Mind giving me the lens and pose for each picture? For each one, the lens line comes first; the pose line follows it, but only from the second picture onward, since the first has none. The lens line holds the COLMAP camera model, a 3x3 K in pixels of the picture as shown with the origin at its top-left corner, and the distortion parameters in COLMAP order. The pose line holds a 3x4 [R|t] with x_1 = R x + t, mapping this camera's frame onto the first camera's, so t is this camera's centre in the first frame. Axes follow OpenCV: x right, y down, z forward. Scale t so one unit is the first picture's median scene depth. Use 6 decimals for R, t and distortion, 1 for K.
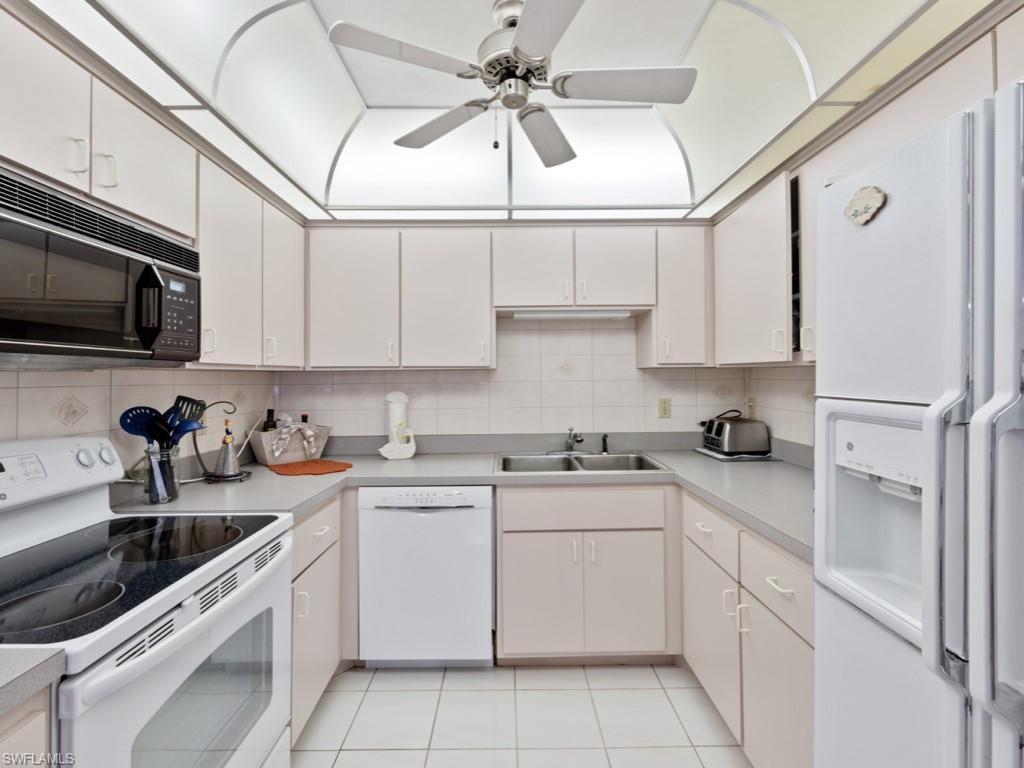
lens RADIAL K [[480.2, 0, 512.0], [0, 480.2, 384.0], [0, 0, 1]] dist [-0.000497, -0.000022]
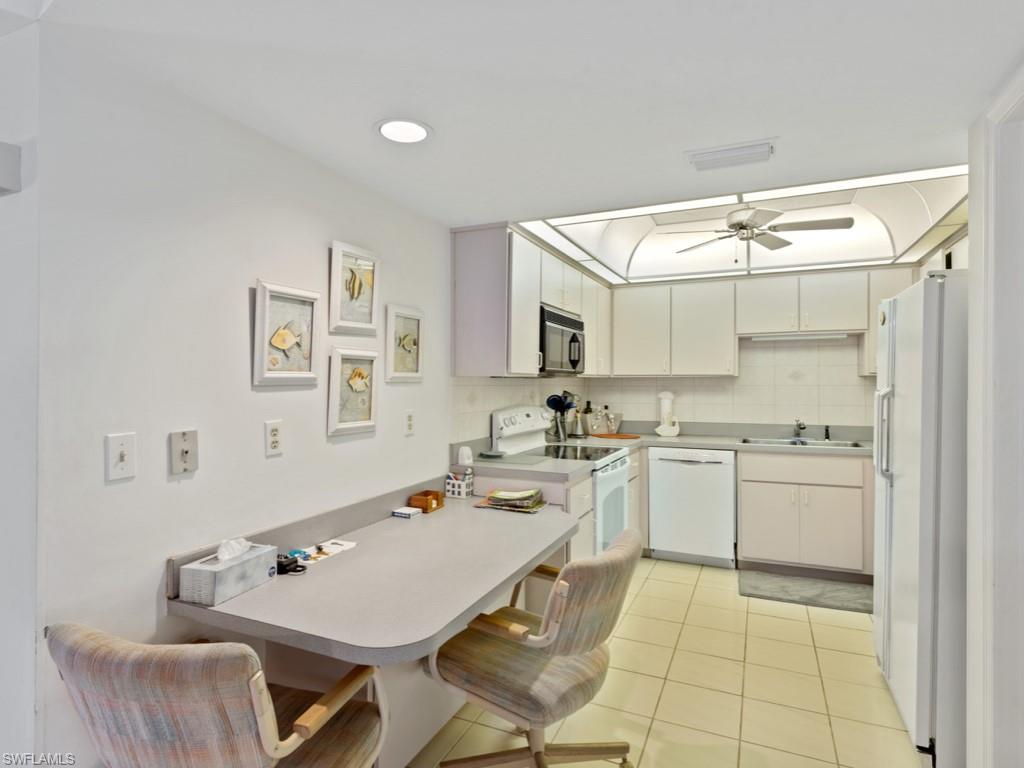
lens RADIAL K [[555.8, 0, 509.4], [0, 555.8, 378.8], [0, 0, 1]] dist [0.012671, 0.000092]
pose [[0.906625, 0.003162, -0.421925, 0.052917], [-0.012135, 0.999754, -0.018583, 0.015850], [0.421762, 0.021967, 0.906440, -0.864306]]
